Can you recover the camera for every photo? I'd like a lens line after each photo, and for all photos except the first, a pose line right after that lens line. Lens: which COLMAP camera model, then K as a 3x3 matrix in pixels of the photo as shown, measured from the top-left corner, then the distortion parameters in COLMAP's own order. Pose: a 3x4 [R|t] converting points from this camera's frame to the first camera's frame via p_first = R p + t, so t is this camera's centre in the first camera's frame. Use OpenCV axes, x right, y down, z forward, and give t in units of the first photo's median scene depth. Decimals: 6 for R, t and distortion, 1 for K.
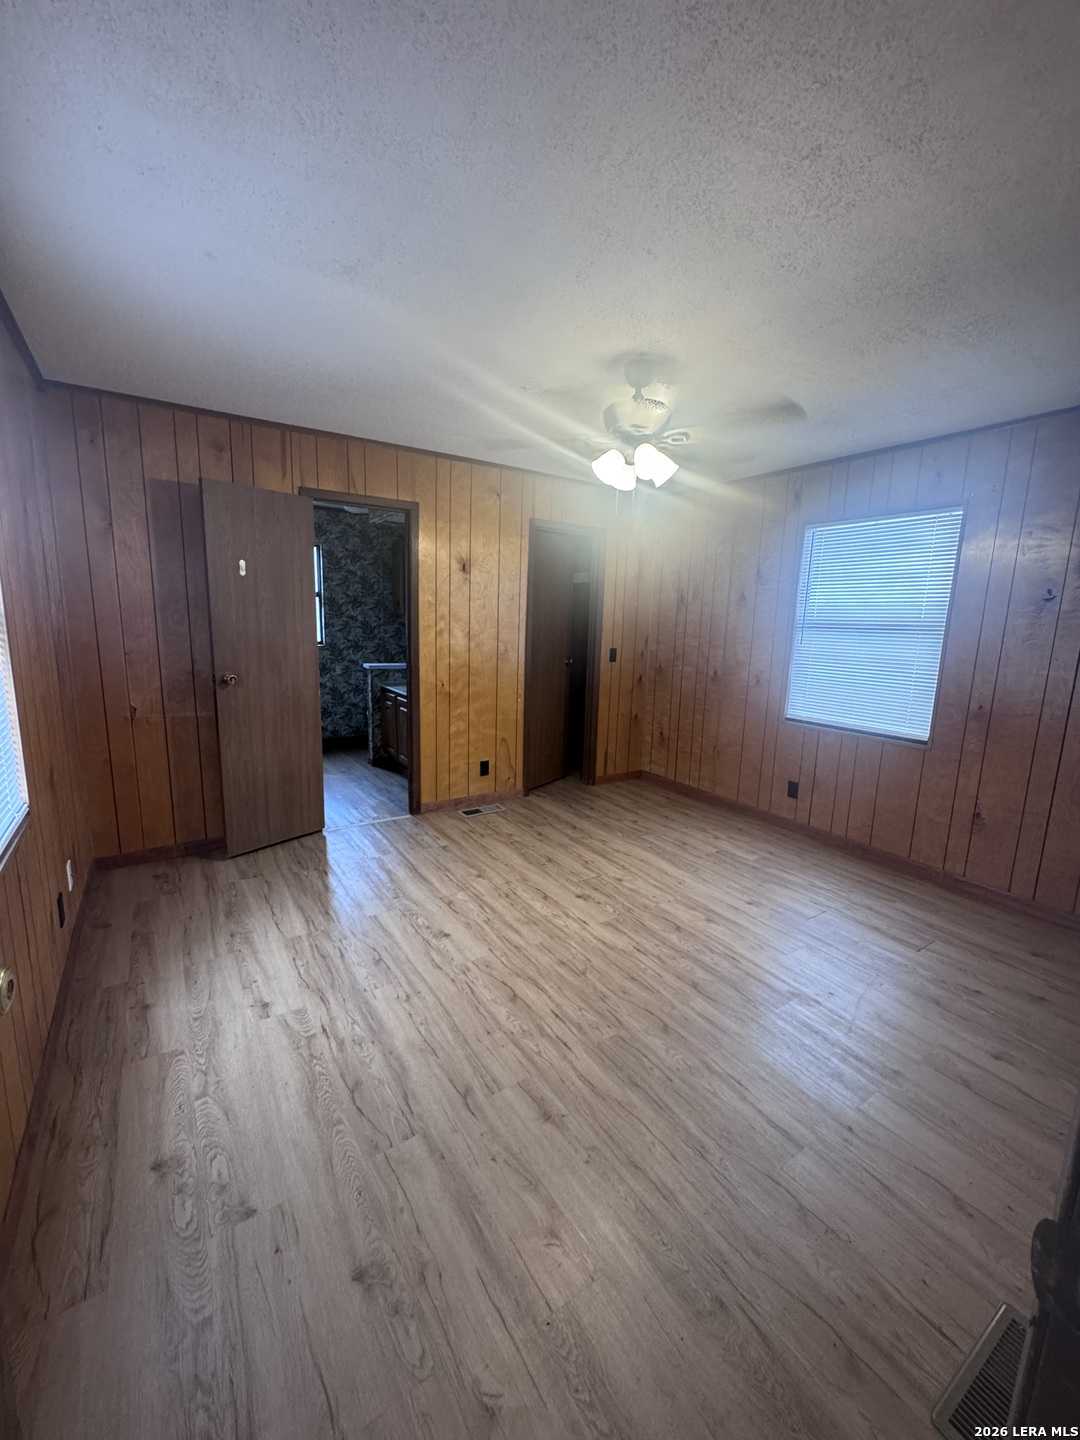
lens RADIAL K [[577.2, 0, 549.2], [0, 577.2, 717.8], [0, 0, 1]] dist [-0.003549, 0.000358]
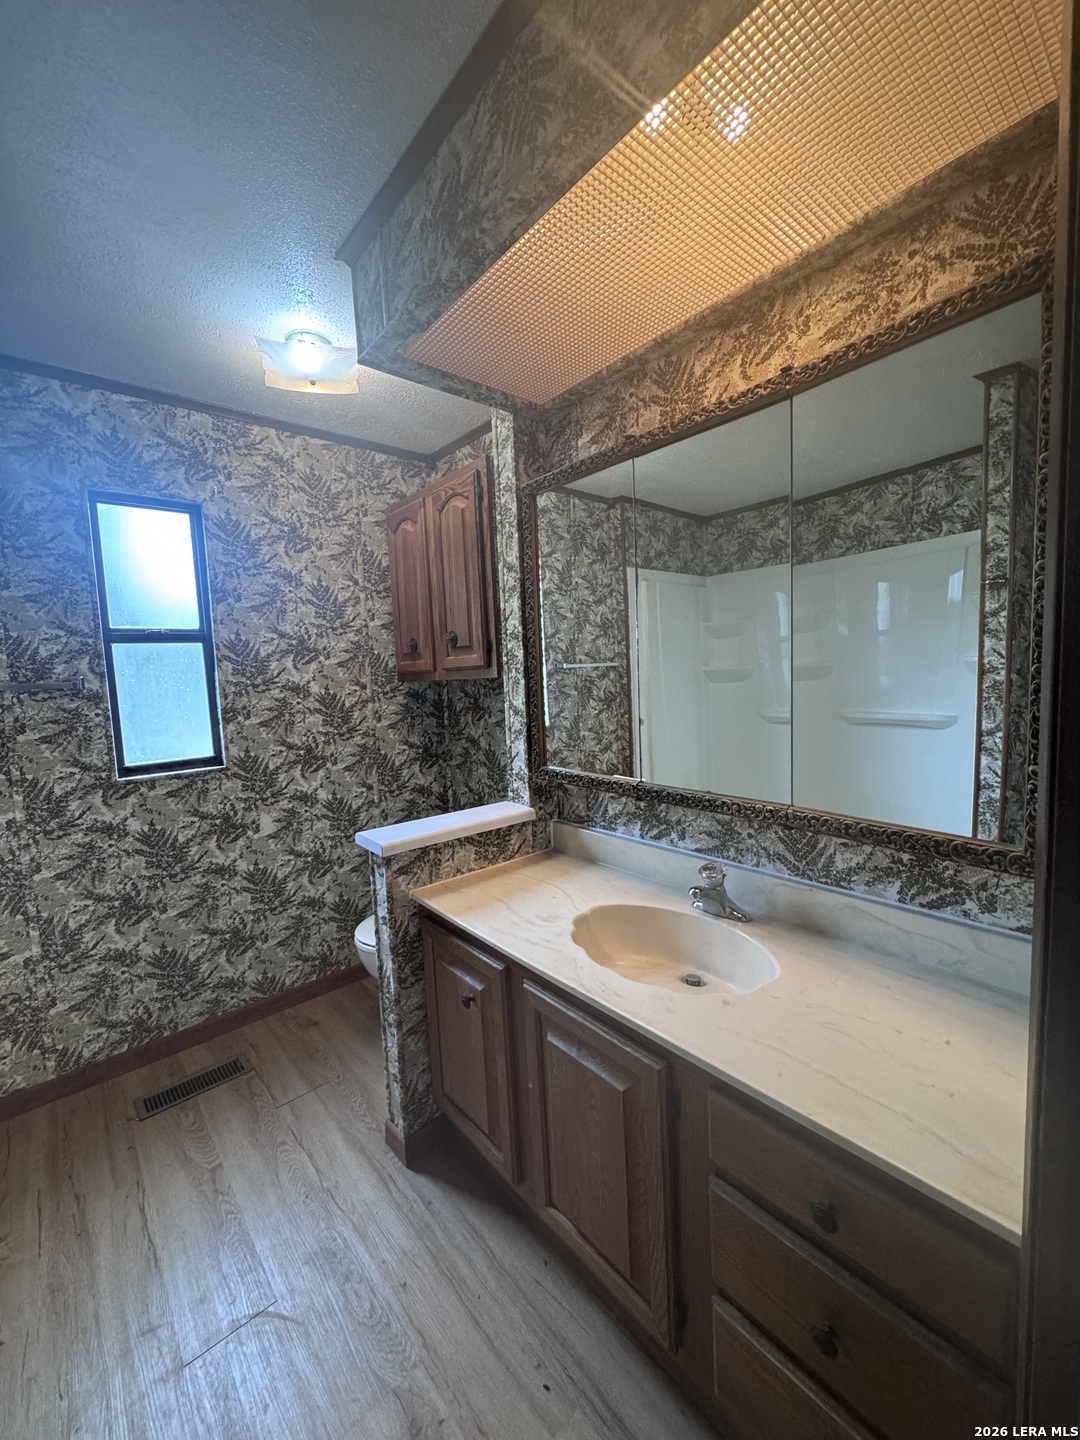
lens RADIAL K [[577.2, 0, 546.9], [0, 577.2, 720.9], [0, 0, 1]] dist [-0.003549, 0.000358]
pose [[0.990259, -0.089106, 0.106993, -0.214046], [0.098237, 0.991668, -0.083333, -0.101152], [-0.098677, 0.093032, 0.990761, 0.587147]]
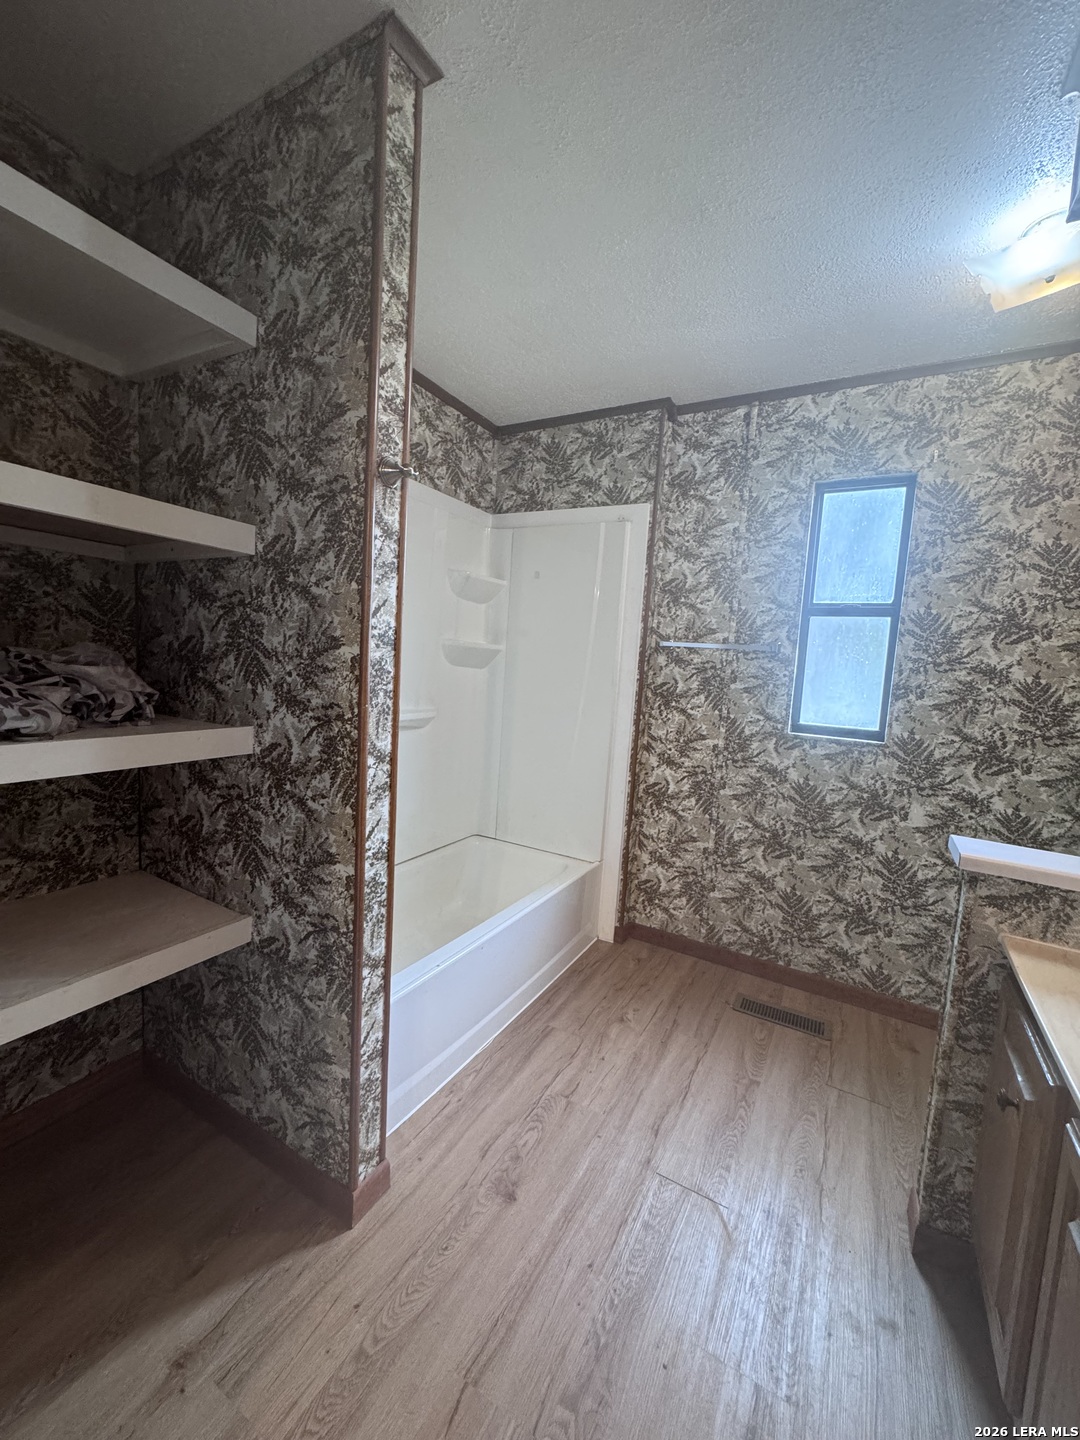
lens RADIAL K [[577.2, 0, 536.6], [0, 577.2, 721.4], [0, 0, 1]] dist [-0.003549, 0.000358]
pose [[0.429435, 0.079025, -0.899634, -0.150736], [-0.204075, 0.978889, -0.011427, -0.087929], [0.879738, 0.188500, 0.436496, 0.623787]]
